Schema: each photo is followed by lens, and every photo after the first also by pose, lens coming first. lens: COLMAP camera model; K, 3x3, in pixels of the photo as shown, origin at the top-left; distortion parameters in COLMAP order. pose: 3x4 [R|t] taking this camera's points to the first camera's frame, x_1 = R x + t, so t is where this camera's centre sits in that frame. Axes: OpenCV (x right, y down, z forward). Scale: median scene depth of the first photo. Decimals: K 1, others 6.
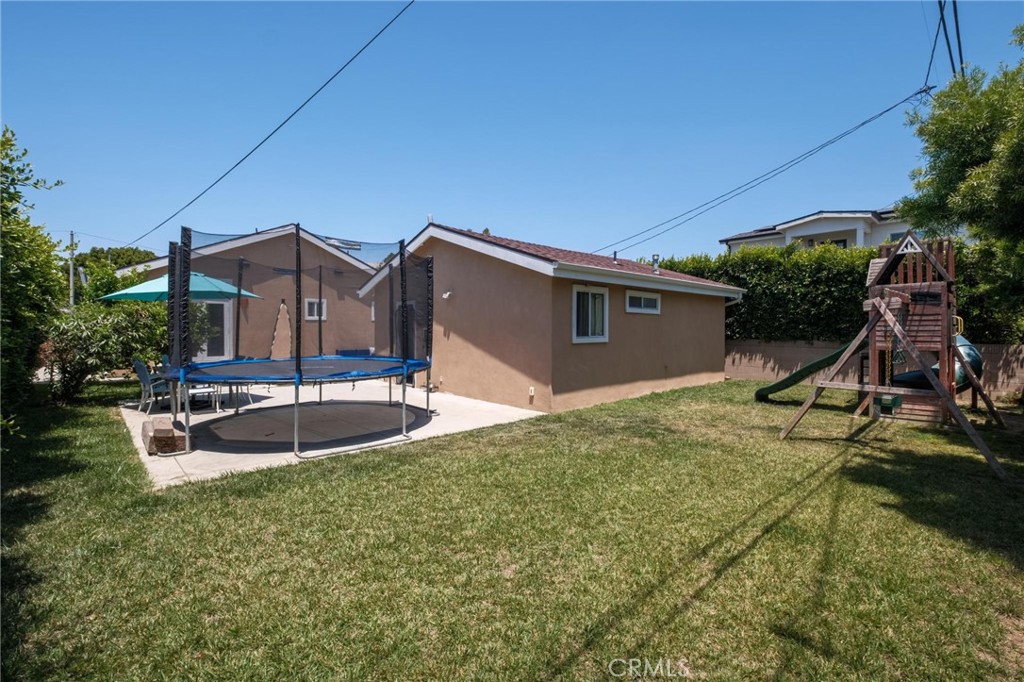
lens RADIAL K [[448.2, 0, 513.8], [0, 448.2, 333.3], [0, 0, 1]] dist [-0.000390, 0.000212]
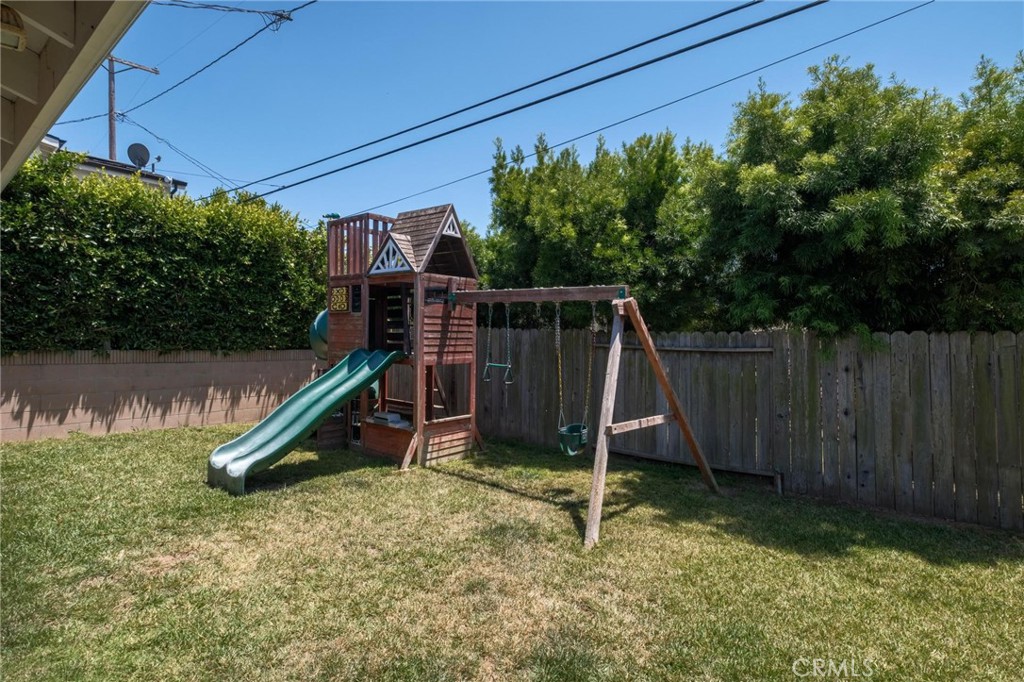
lens RADIAL K [[527.1, 0, 505.9], [0, 527.1, 336.1], [0, 0, 1]] dist [0.003541, -0.000327]
pose [[-0.114785, -0.006251, 0.993371, -0.013648], [-0.010506, 0.999932, 0.005078, -0.011027], [-0.993335, -0.009854, -0.114843, 0.748340]]
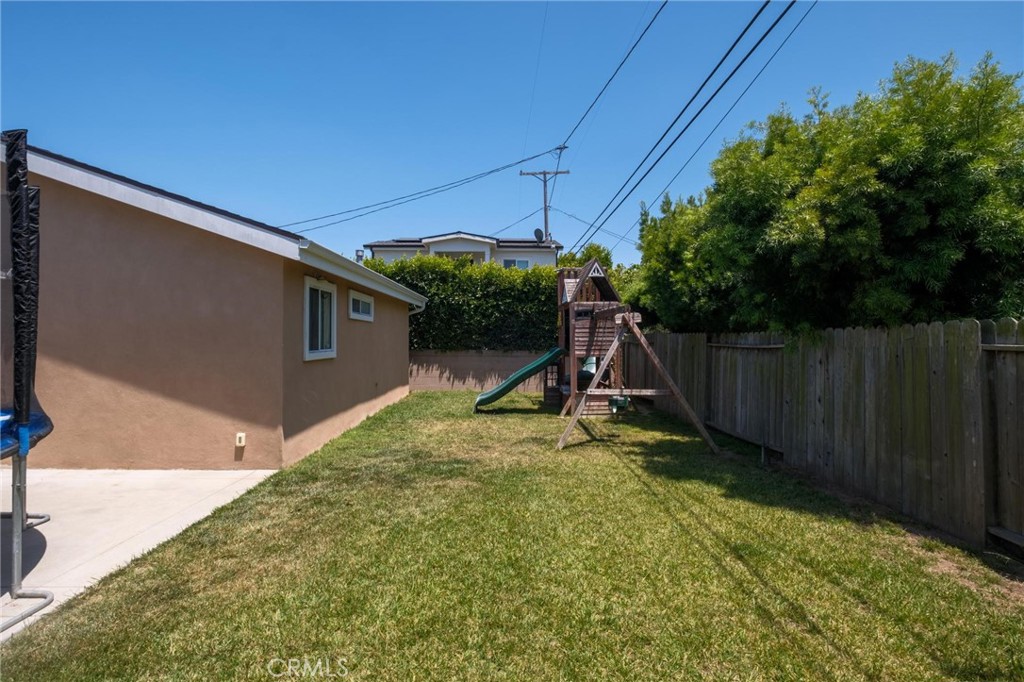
lens RADIAL K [[475.6, 0, 503.2], [0, 475.6, 337.5], [0, 0, 1]] dist [0.004280, 0.000667]
pose [[0.675911, 0.000458, 0.736983, -0.173659], [0.008075, 0.999935, -0.008027, -0.004904], [-0.736939, 0.011377, 0.675863, 0.236083]]
